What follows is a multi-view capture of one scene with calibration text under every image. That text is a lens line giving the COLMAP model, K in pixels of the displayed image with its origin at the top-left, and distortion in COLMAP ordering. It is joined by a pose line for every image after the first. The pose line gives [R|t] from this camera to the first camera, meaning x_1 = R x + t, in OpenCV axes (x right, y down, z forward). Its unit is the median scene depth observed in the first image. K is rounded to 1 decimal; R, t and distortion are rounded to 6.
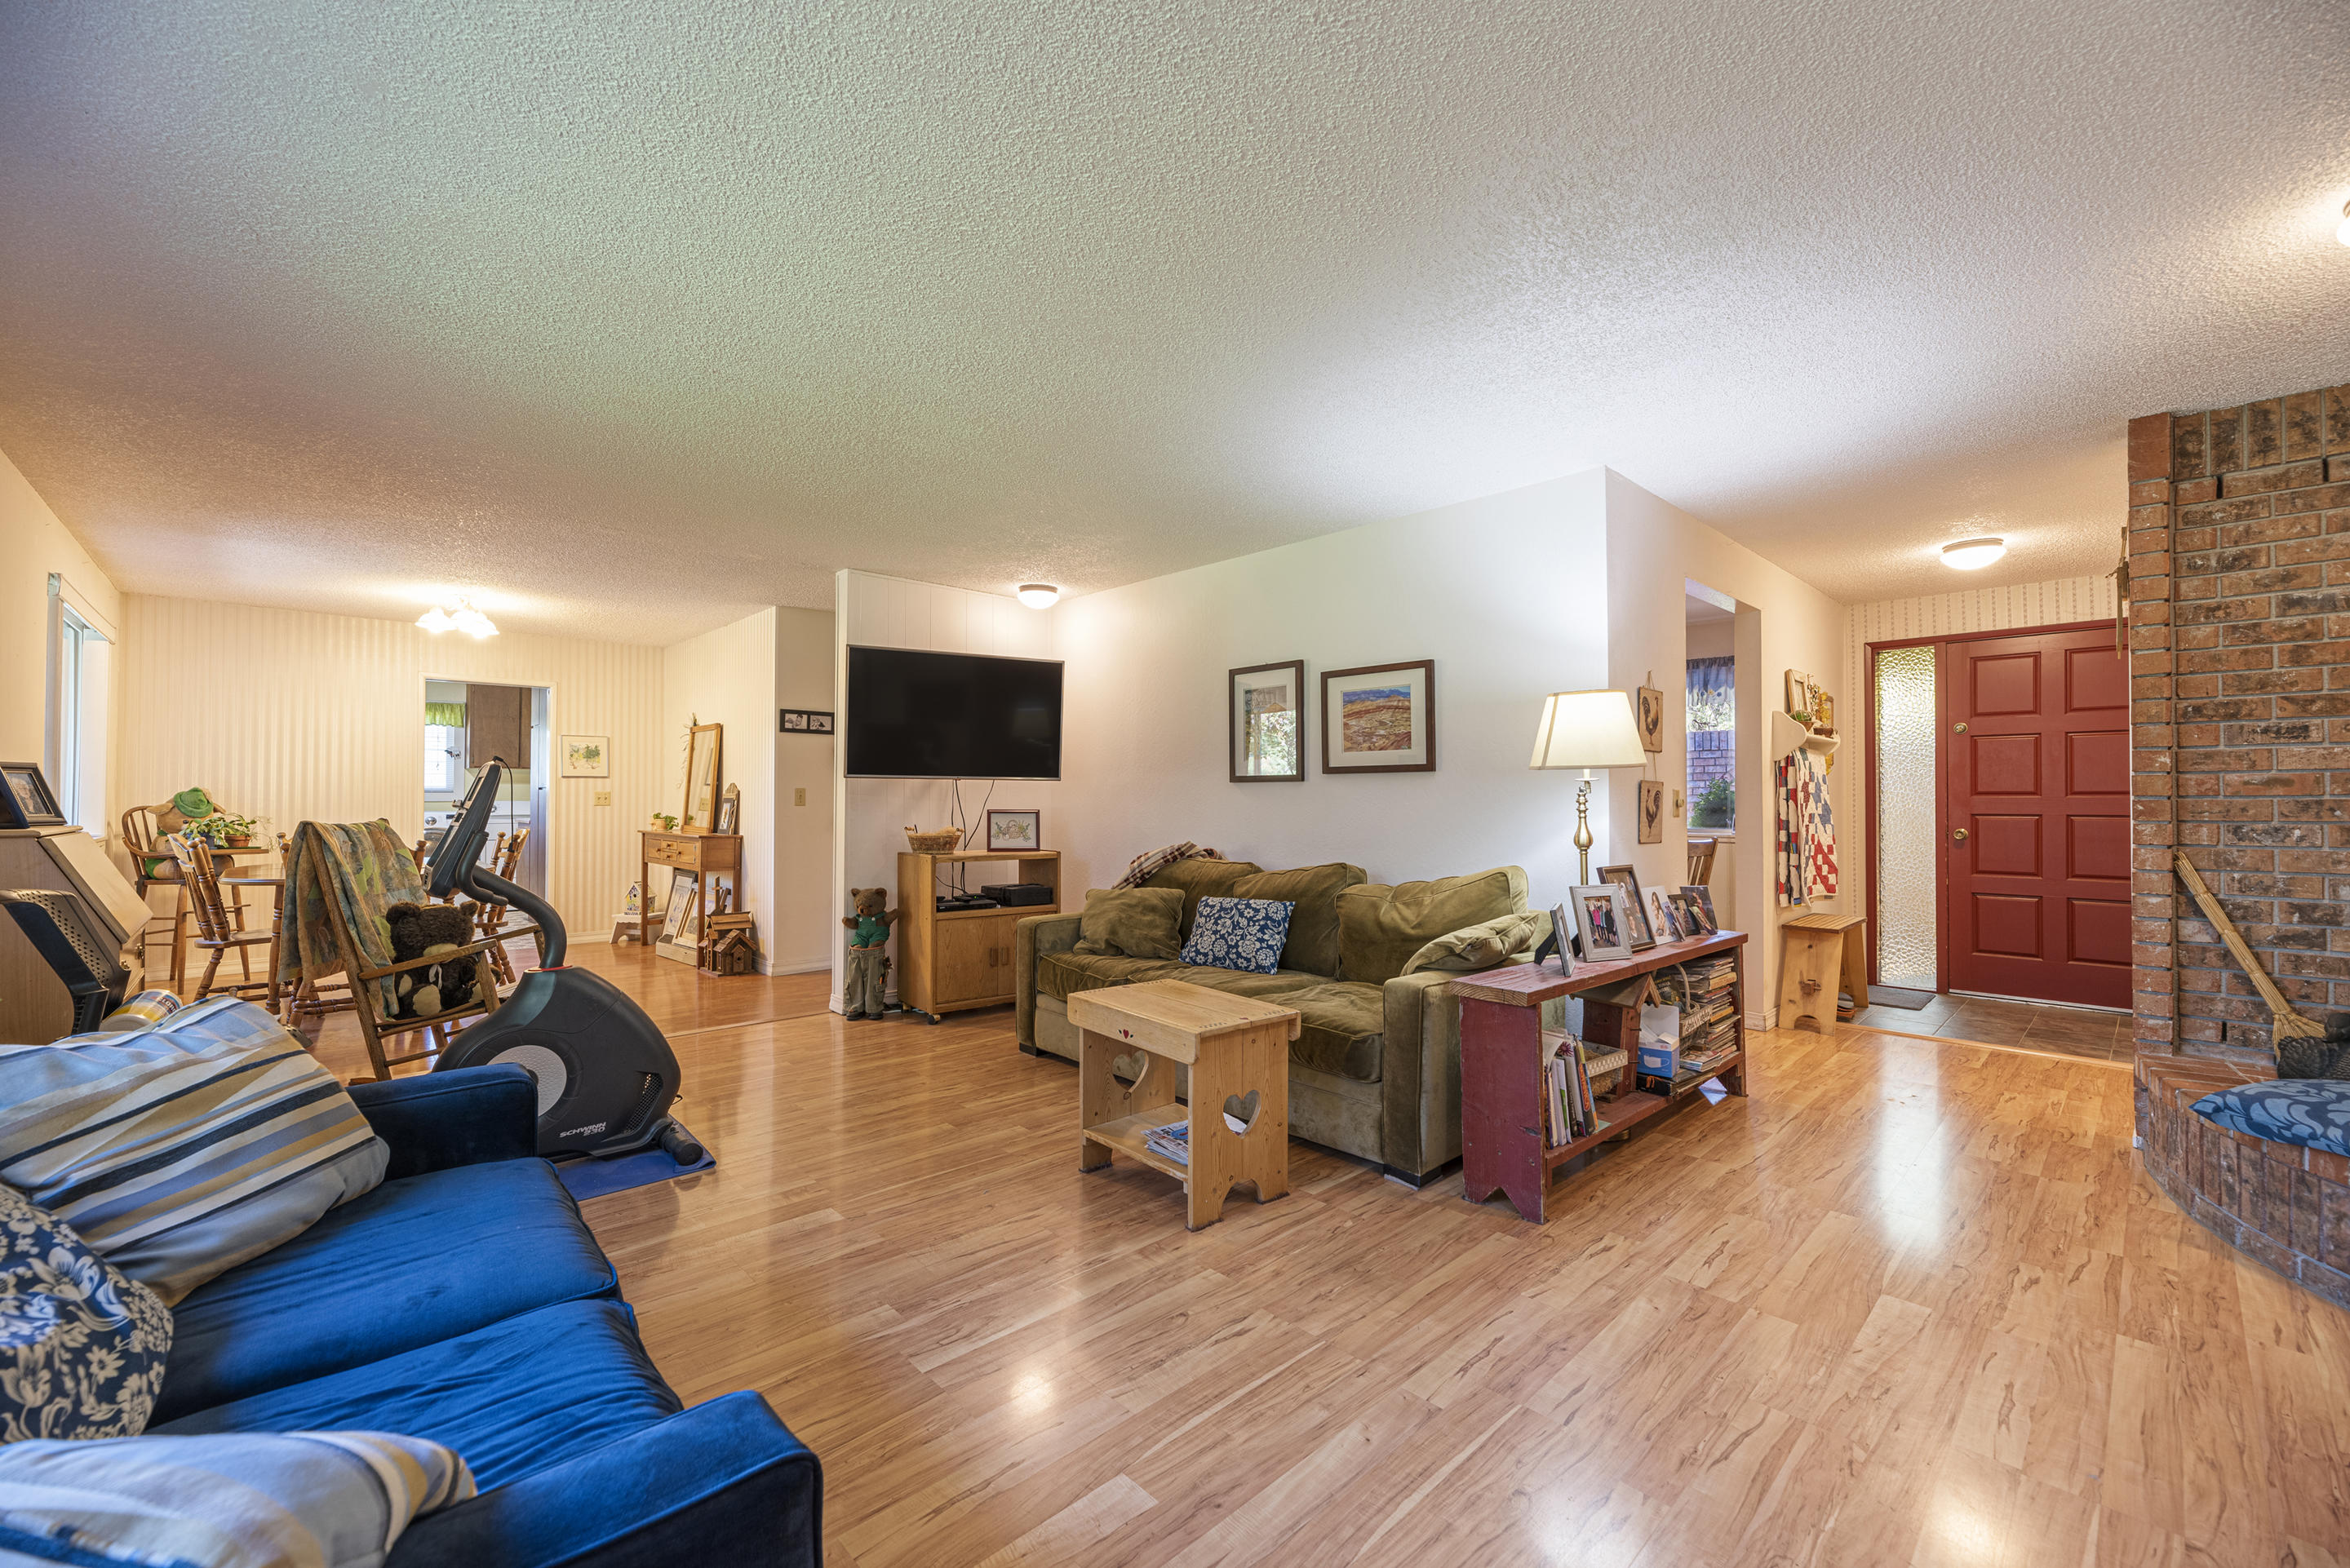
lens RADIAL K [[943.3, 0, 1179.0], [0, 943.3, 789.8], [0, 0, 1]] dist [-0.002679, 0.000469]
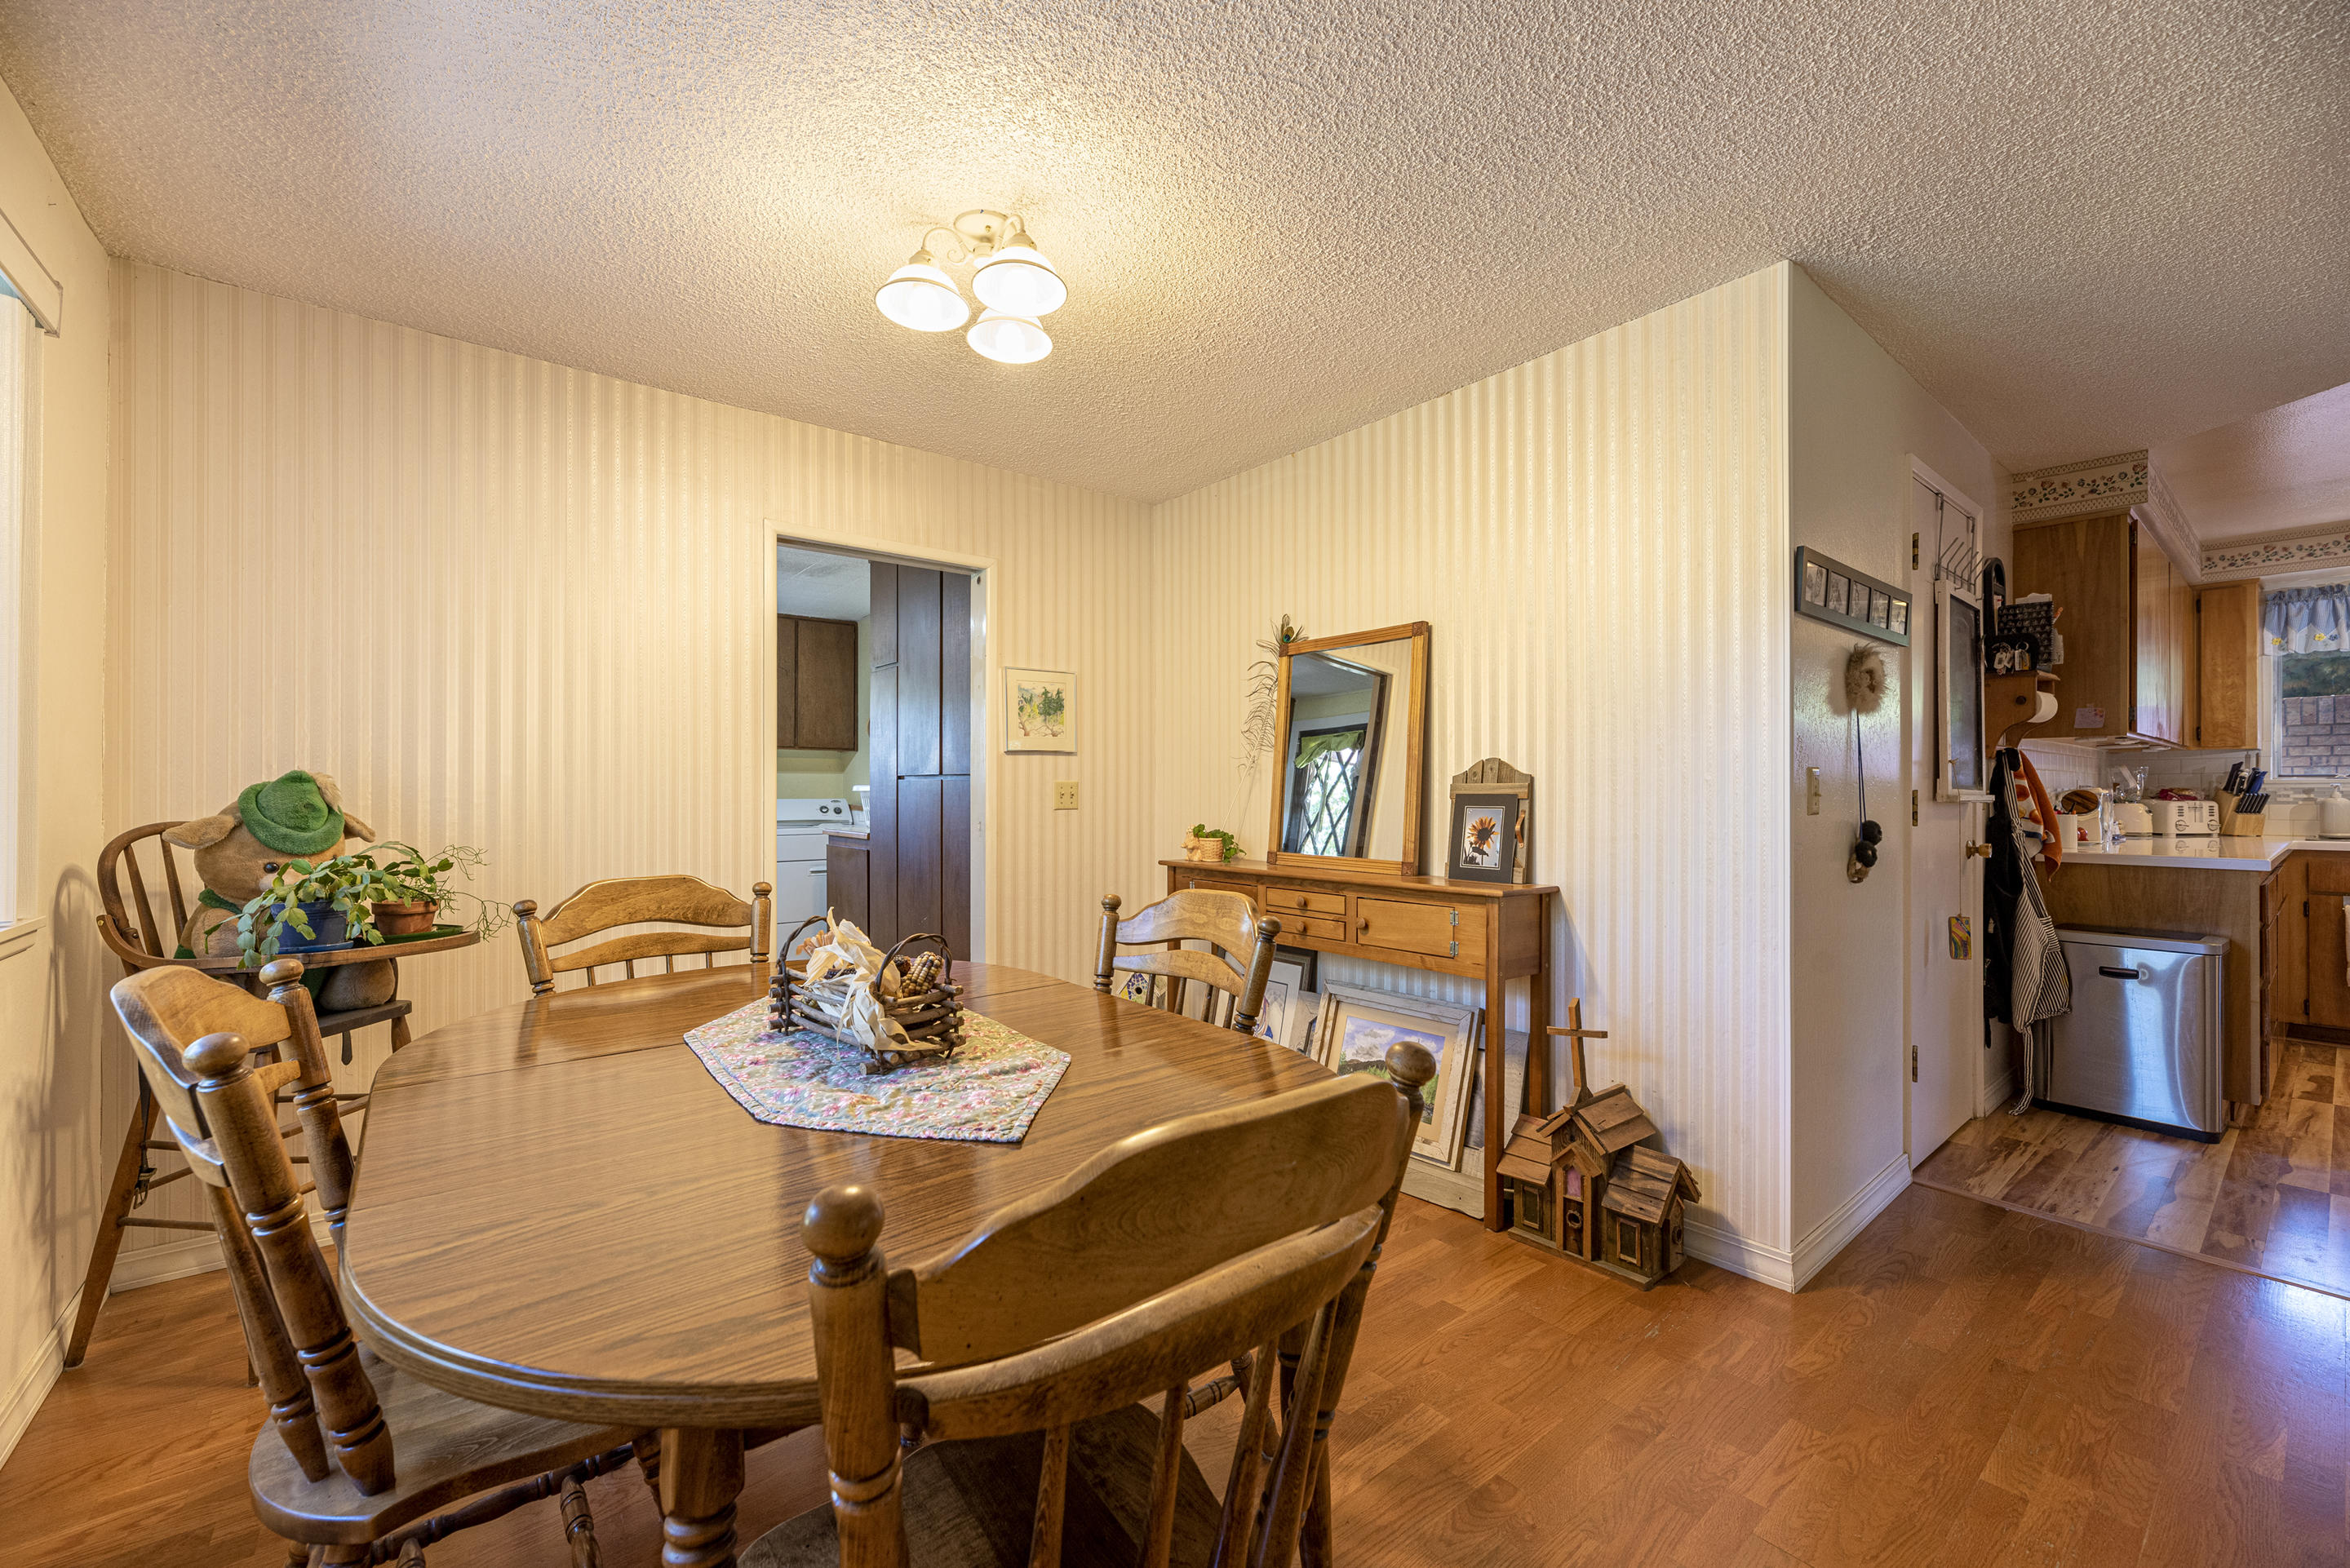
lens RADIAL K [[935.0, 0, 1172.5], [0, 935.0, 789.5], [0, 0, 1]] dist [-0.004195, 0.000183]
pose [[0.996182, -0.003903, -0.087218, -0.883526], [0.004666, 0.999953, 0.008545, 0.003828], [0.087181, -0.008919, 0.996153, 0.876074]]
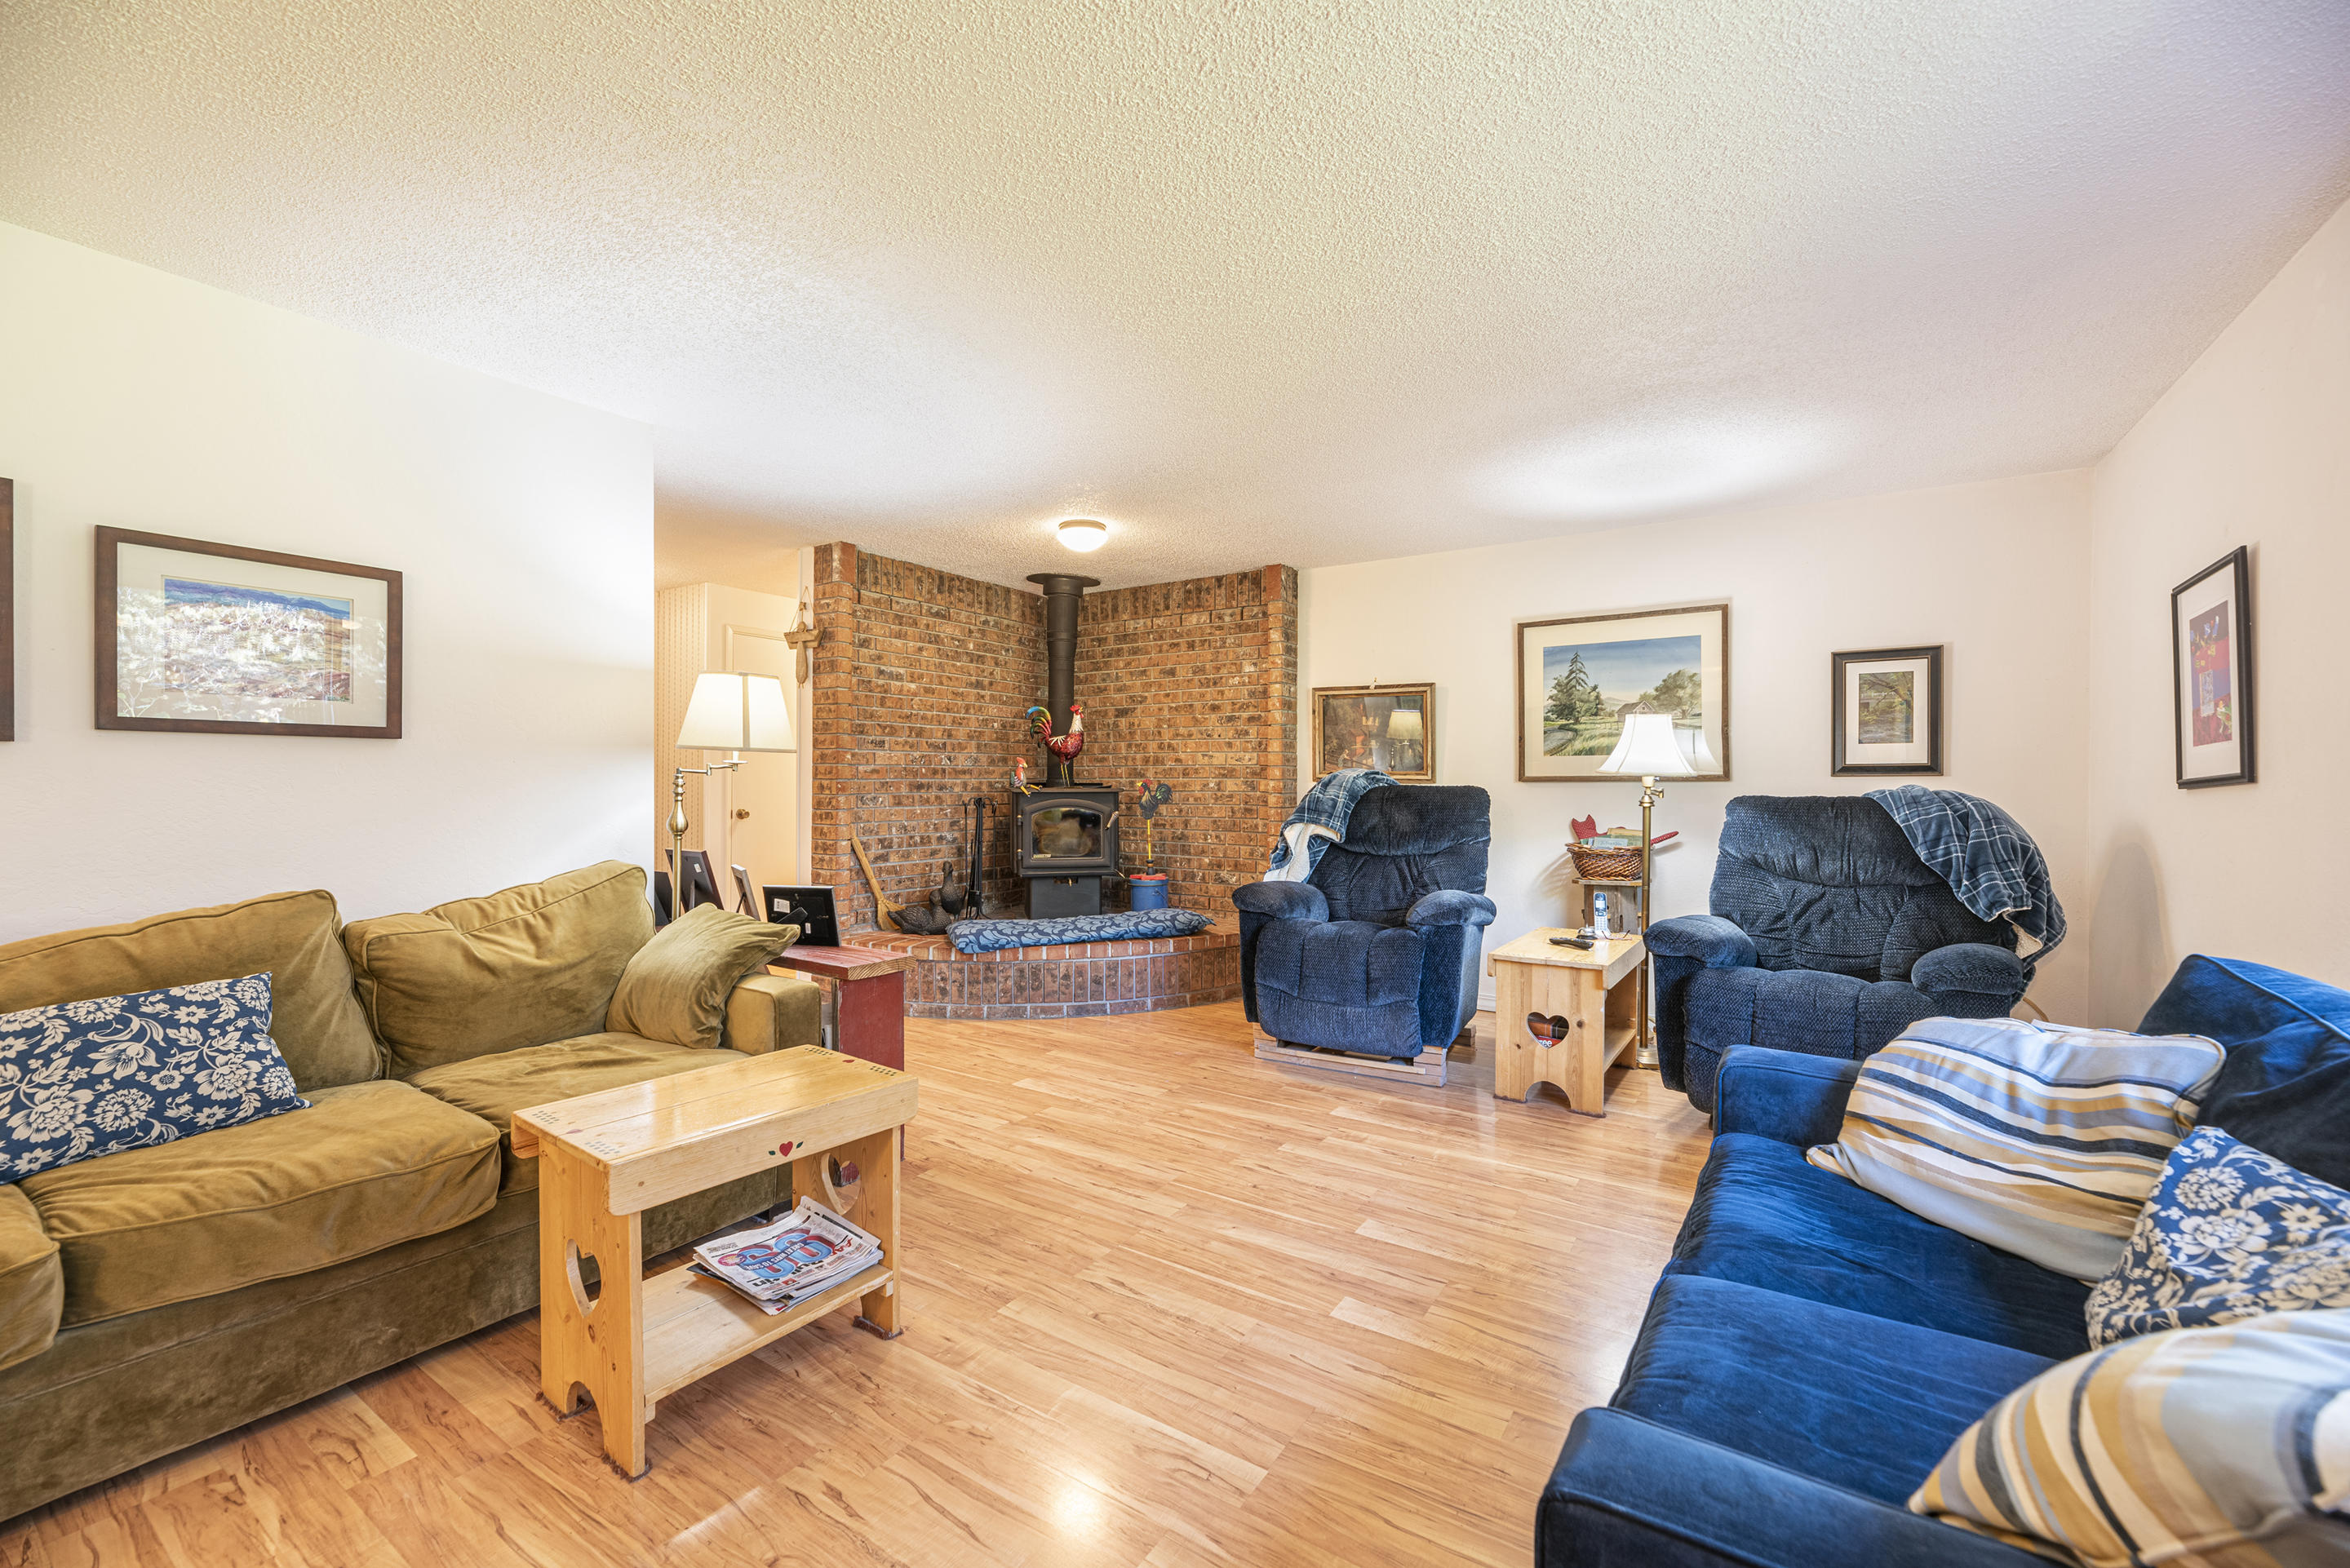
lens RADIAL K [[943.3, 0, 1179.0], [0, 943.3, 789.8], [0, 0, 1]] dist [-0.002679, 0.000469]
pose [[-0.225038, -0.010929, 0.974289, -0.464167], [-0.015172, 0.999855, 0.007712, 0.002797], [-0.974232, -0.013046, -0.225171, 0.555033]]
